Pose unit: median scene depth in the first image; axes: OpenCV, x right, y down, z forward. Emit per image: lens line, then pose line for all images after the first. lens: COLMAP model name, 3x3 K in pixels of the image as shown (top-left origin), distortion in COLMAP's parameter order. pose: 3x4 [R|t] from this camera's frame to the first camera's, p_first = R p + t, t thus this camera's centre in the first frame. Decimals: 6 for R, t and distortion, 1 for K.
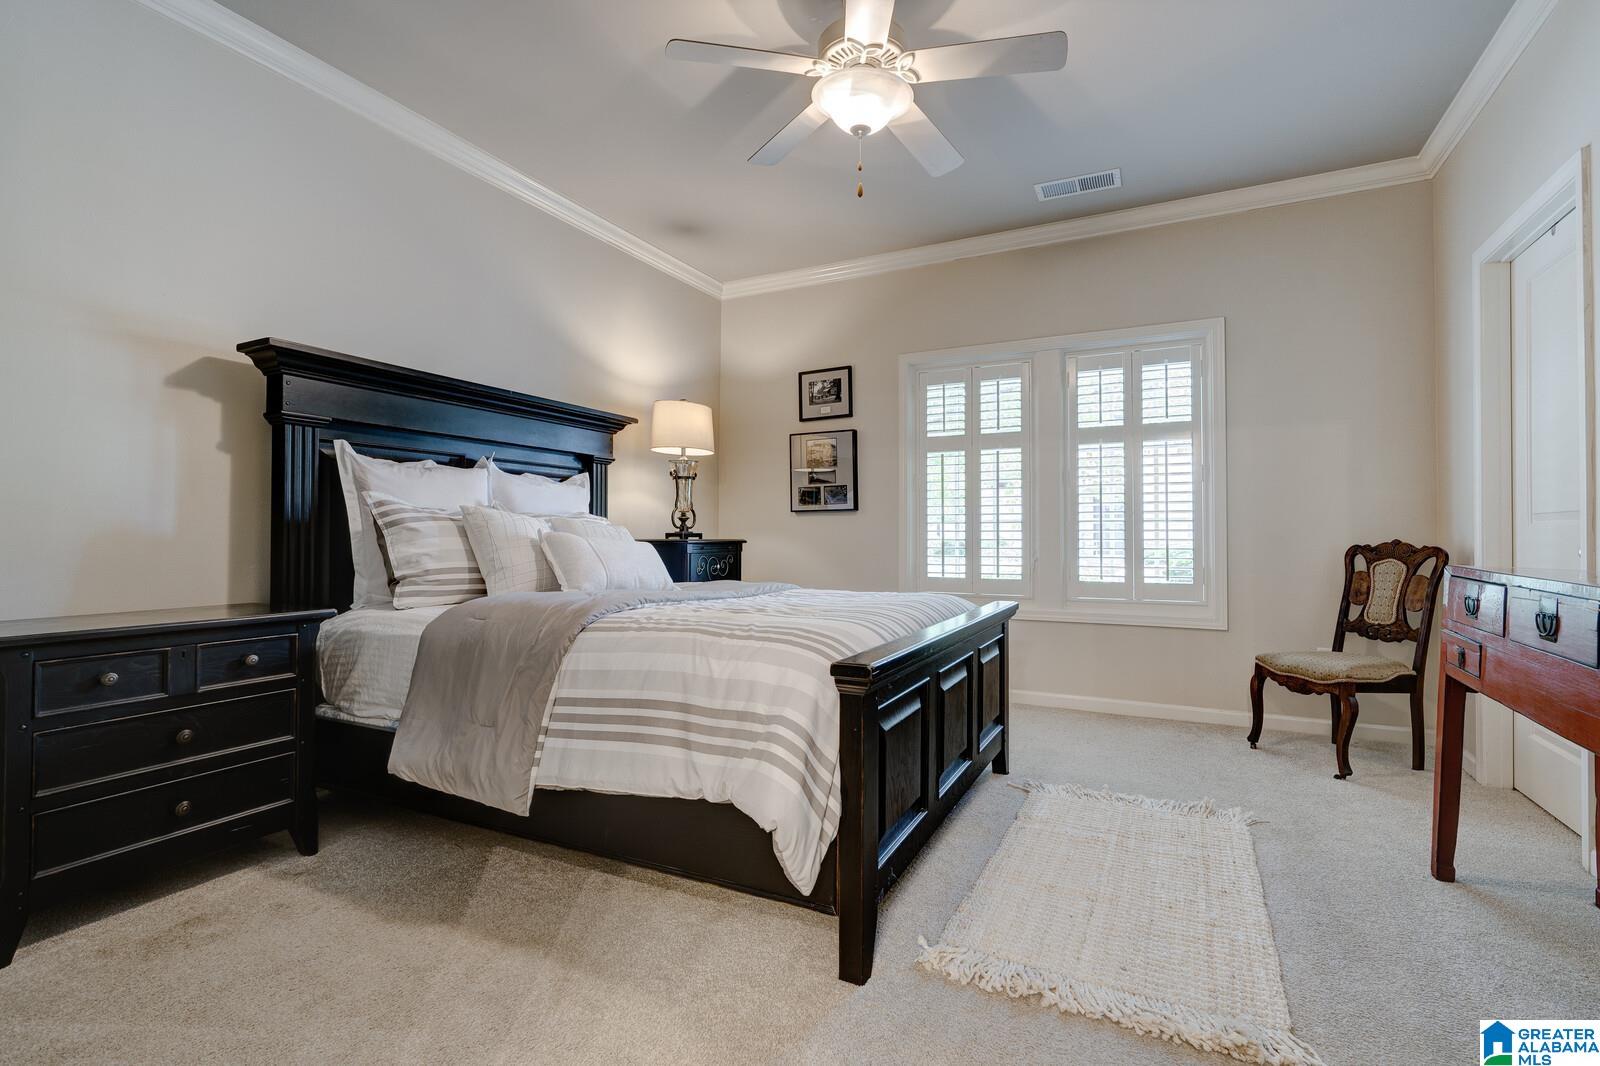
lens RADIAL K [[731.3, 0, 799.5], [0, 731.3, 534.7], [0, 0, 1]] dist [0.000091, 0.000373]
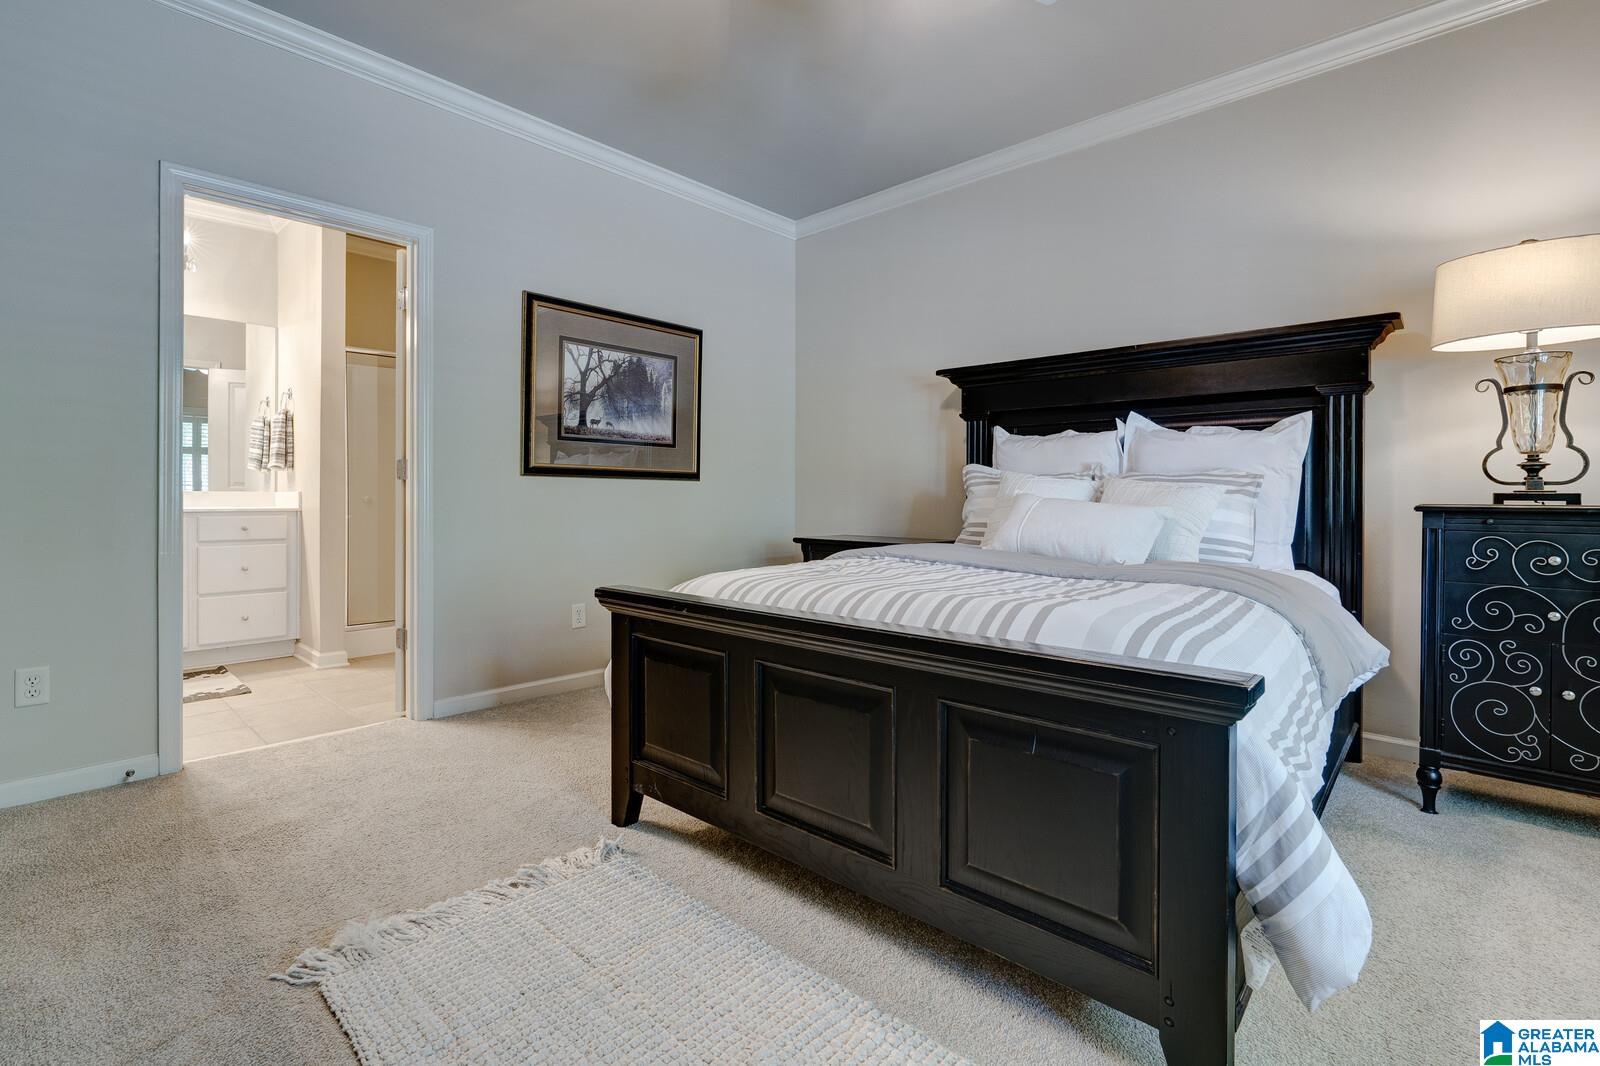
lens RADIAL K [[730.4, 0, 805.1], [0, 730.4, 486.5], [0, 0, 1]] dist [-0.000294, 0.000007]
pose [[-0.247530, -0.011342, -0.968814, 0.484211], [0.001546, 0.999926, -0.012102, -0.001708], [0.968879, -0.004494, -0.247494, 0.632169]]
